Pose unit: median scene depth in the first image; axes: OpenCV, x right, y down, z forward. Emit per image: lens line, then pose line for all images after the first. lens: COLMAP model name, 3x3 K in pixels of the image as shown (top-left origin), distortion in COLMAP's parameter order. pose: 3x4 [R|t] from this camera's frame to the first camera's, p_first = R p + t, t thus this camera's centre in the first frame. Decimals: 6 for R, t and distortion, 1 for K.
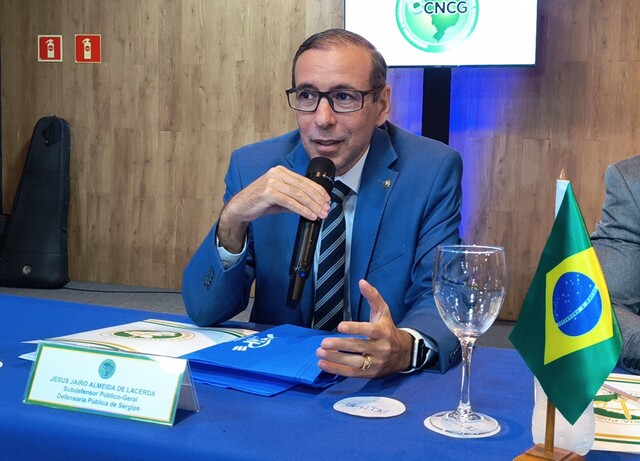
lens RADIAL K [[762.4, 0, 330.2], [0, 762.4, 229.3], [0, 0, 1]] dist [-0.016290, -0.029756]
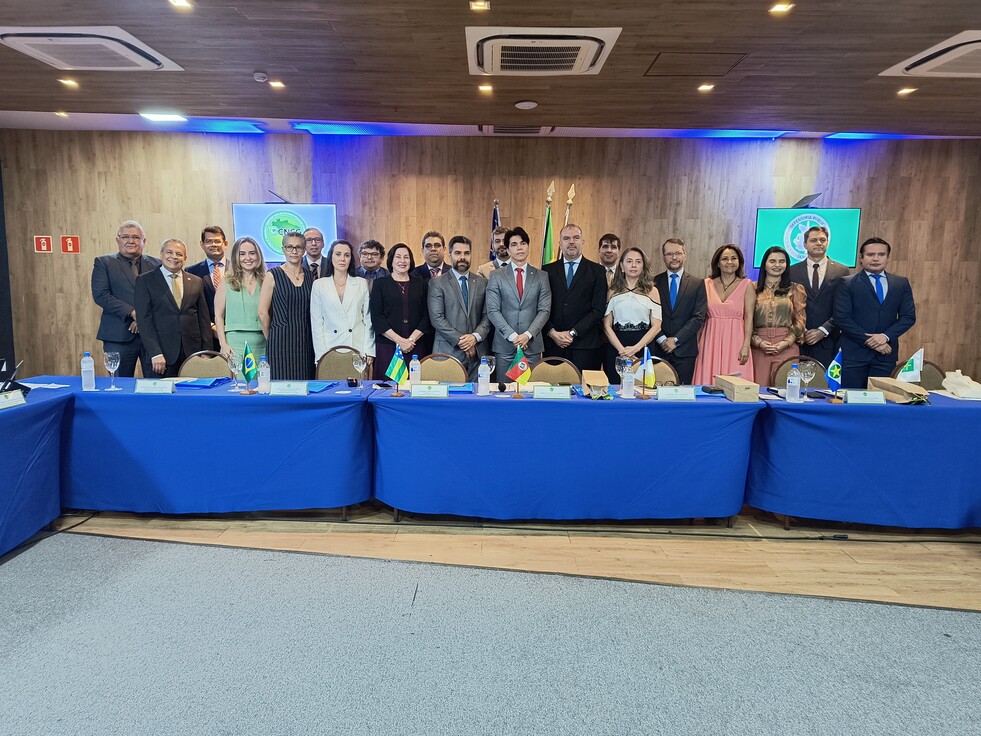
lens RADIAL K [[696.5, 0, 481.3], [0, 696.5, 369.5], [0, 0, 1]] dist [0.000650, -0.002375]
pose [[0.954323, -0.051597, 0.294287, 0.065718], [0.040604, 0.998235, 0.043348, -0.001346], [-0.296004, -0.029419, 0.954734, -0.680554]]
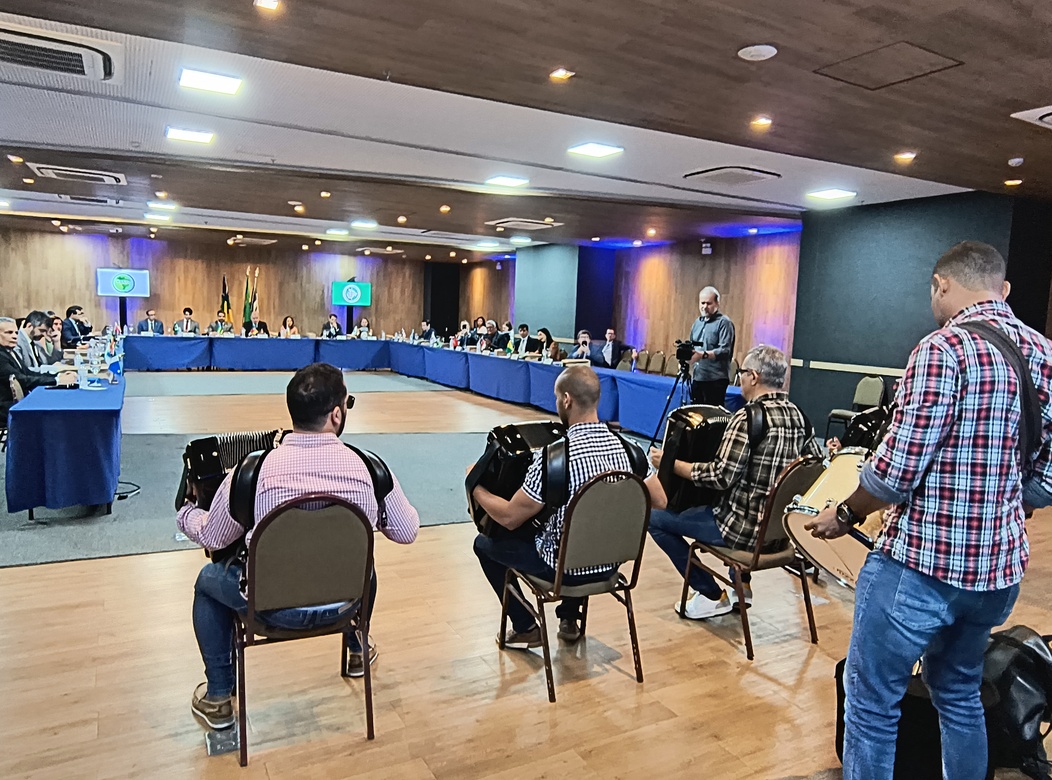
lens RADIAL K [[724.7, 0, 526.0], [0, 724.7, 390.0], [0, 0, 1]] dist [-0.030773, -0.000296]
pose [[0.670083, -0.073515, 0.738637, -1.079699], [0.048766, 0.997294, 0.055019, 0.157472], [-0.740683, -0.000847, 0.671855, -2.699815]]
